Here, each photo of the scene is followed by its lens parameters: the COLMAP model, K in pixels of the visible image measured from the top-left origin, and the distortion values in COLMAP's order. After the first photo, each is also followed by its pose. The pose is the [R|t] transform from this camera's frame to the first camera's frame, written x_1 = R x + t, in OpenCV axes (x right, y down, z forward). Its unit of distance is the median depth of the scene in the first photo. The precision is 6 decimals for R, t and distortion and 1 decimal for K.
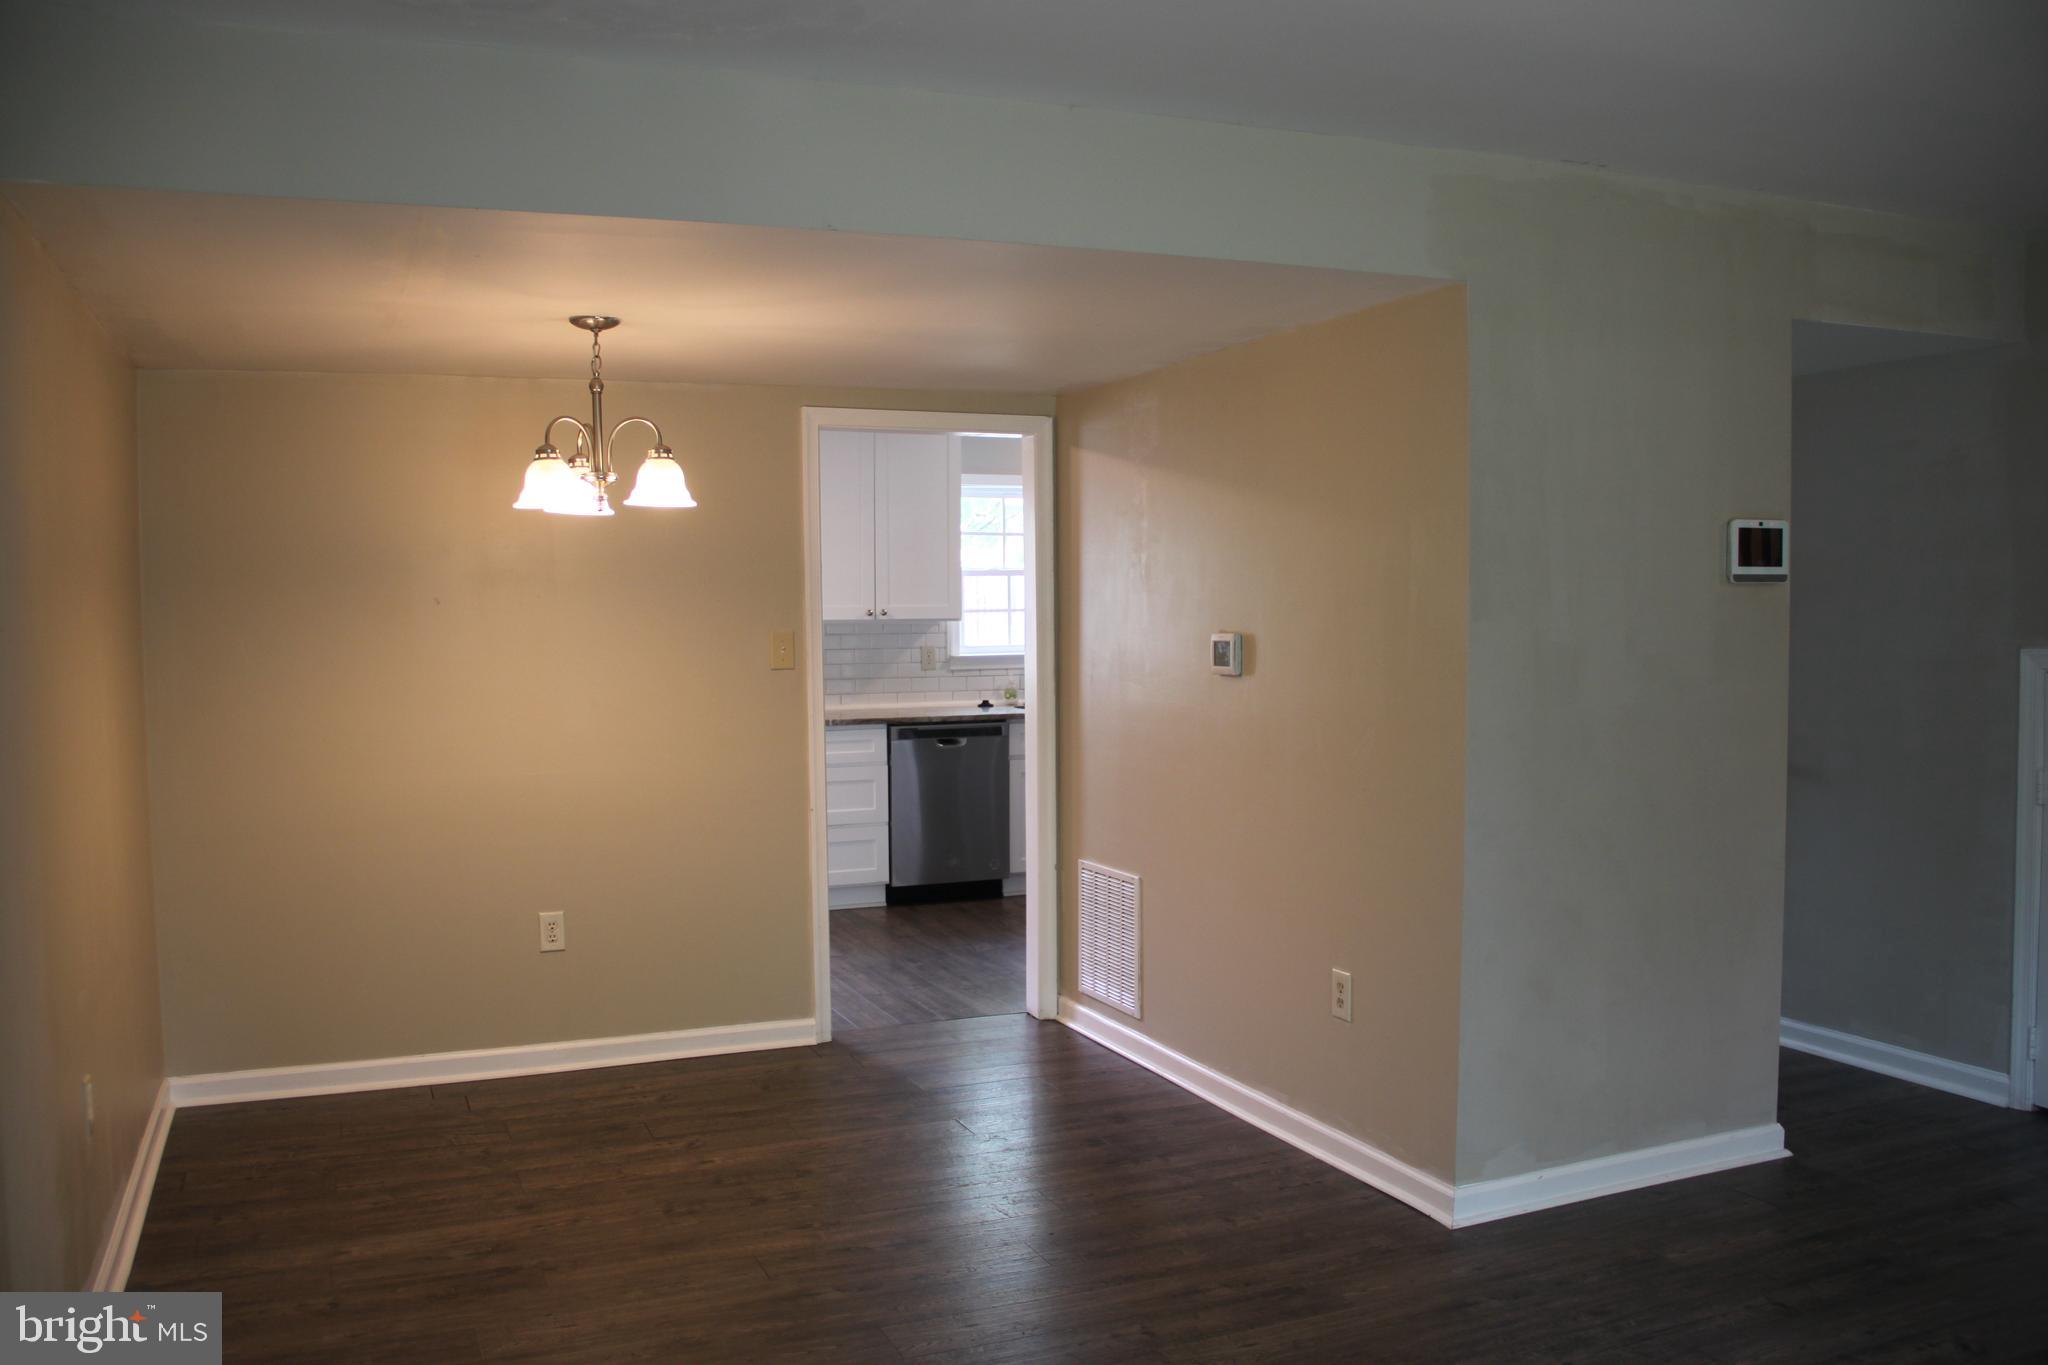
lens RADIAL K [[1702.1, 0, 1024.6], [0, 1702.1, 683.1], [0, 0, 1]] dist [-0.167037, 0.109141]
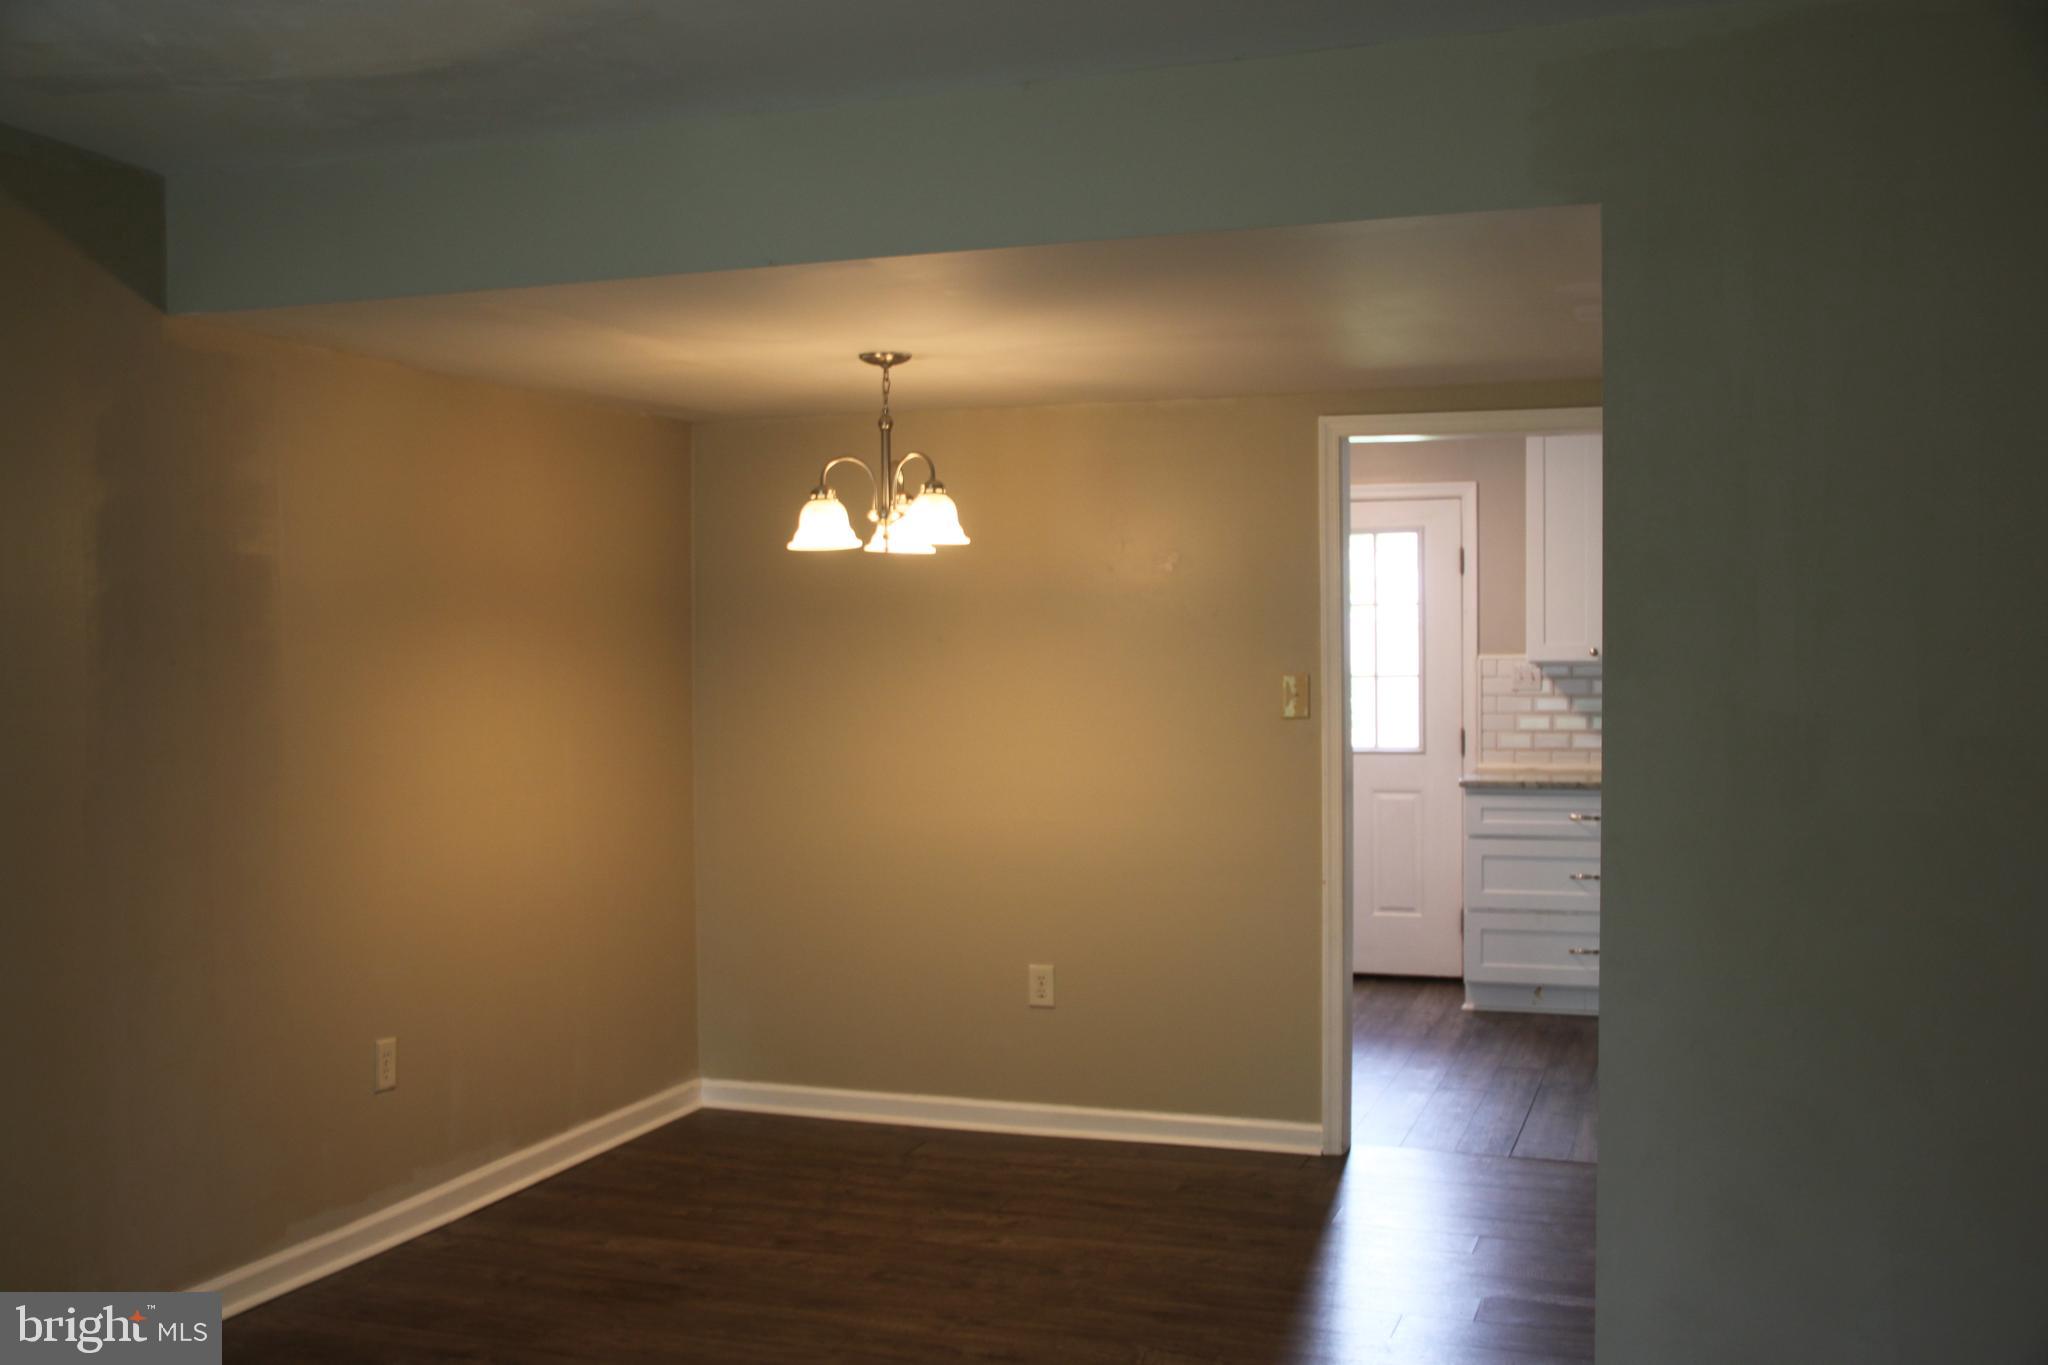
lens RADIAL K [[2003.5, 0, 1022.9], [0, 2003.5, 677.4], [0, 0, 1]] dist [-0.082850, 0.000000]
pose [[0.736637, 0.017803, -0.676054, 0.593527], [-0.033723, 0.999377, -0.010427, -0.017905], [0.675447, 0.030479, 0.736778, 0.190843]]
